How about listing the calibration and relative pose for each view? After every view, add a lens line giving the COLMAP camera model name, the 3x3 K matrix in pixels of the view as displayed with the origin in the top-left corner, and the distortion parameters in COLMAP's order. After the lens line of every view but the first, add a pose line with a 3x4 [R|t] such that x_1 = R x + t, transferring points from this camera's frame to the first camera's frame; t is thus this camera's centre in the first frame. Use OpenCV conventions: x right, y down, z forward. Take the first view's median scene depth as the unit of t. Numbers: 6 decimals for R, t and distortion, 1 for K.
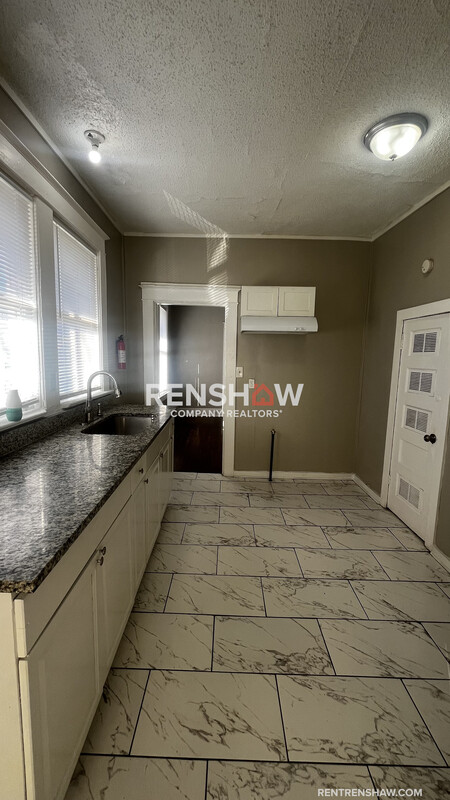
lens RADIAL K [[319.5, 0, 224.4], [0, 319.5, 396.8], [0, 0, 1]] dist [-0.001106, -0.000070]
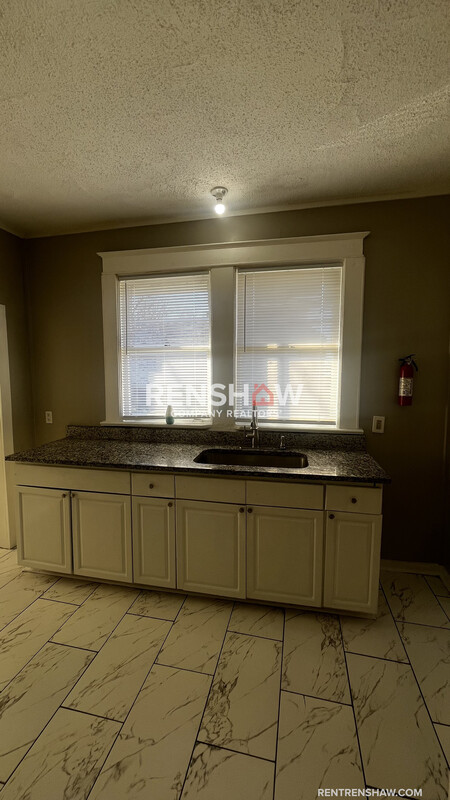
lens RADIAL K [[319.5, 0, 227.6], [0, 319.5, 401.3], [0, 0, 1]] dist [-0.001106, -0.000070]
pose [[-0.203133, 0.074829, -0.976288, 0.622226], [-0.128246, 0.986453, 0.102292, -0.176377], [0.970716, 0.145984, -0.190784, 1.157070]]
